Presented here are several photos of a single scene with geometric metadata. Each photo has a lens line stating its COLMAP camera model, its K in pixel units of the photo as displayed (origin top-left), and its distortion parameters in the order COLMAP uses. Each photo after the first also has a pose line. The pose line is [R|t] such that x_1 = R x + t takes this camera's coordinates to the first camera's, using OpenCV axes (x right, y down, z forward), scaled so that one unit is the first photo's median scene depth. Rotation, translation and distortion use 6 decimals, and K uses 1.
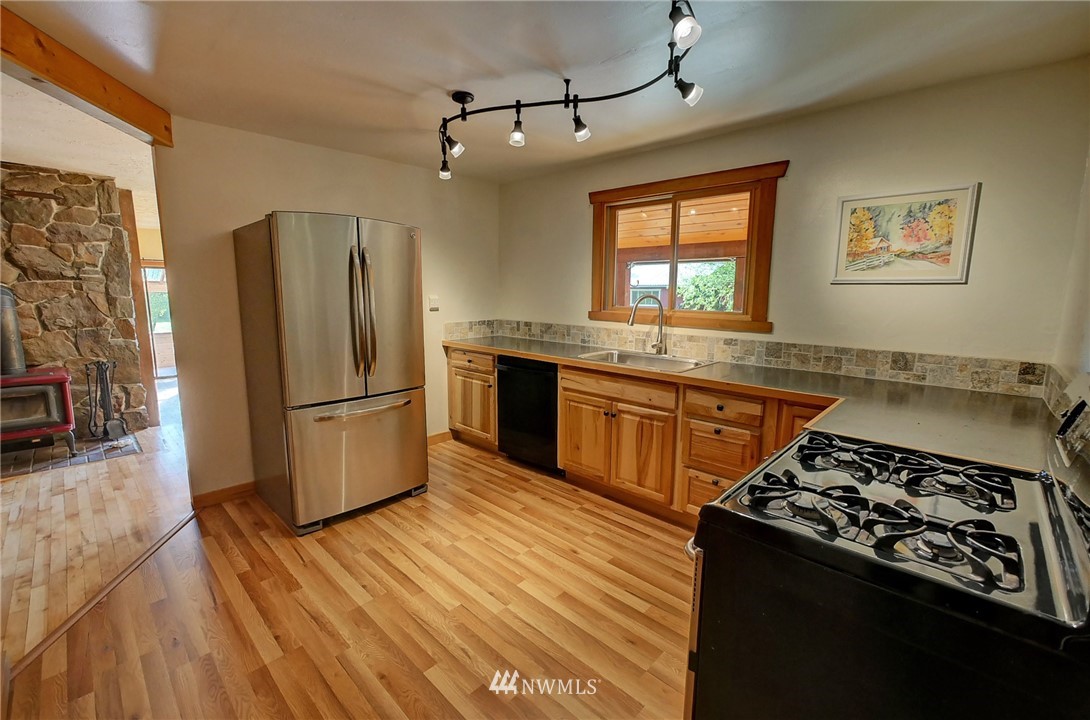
lens RADIAL K [[457.1, 0, 542.5], [0, 457.1, 353.2], [0, 0, 1]] dist [-0.010669, -0.000086]
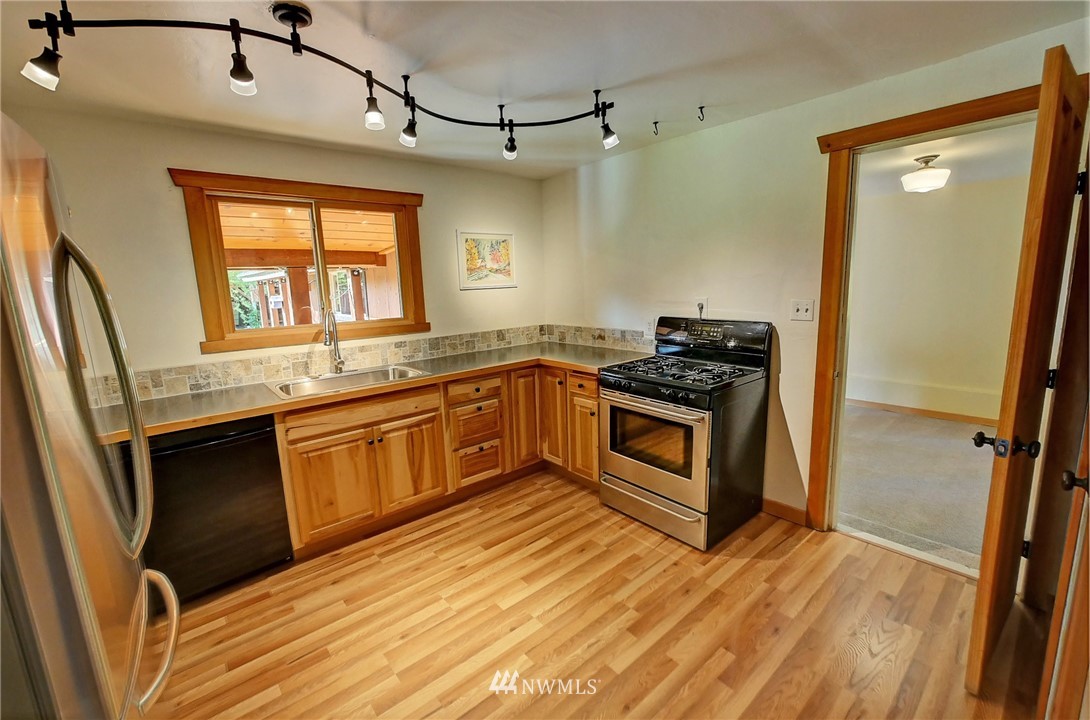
lens RADIAL K [[457.1, 0, 539.3], [0, 457.1, 354.4], [0, 0, 1]] dist [-0.010669, -0.000086]
pose [[0.105618, -0.170761, 0.979635, -0.738250], [0.175092, 0.972948, 0.150718, -0.124357], [-0.978871, 0.155608, 0.132660, 0.580444]]
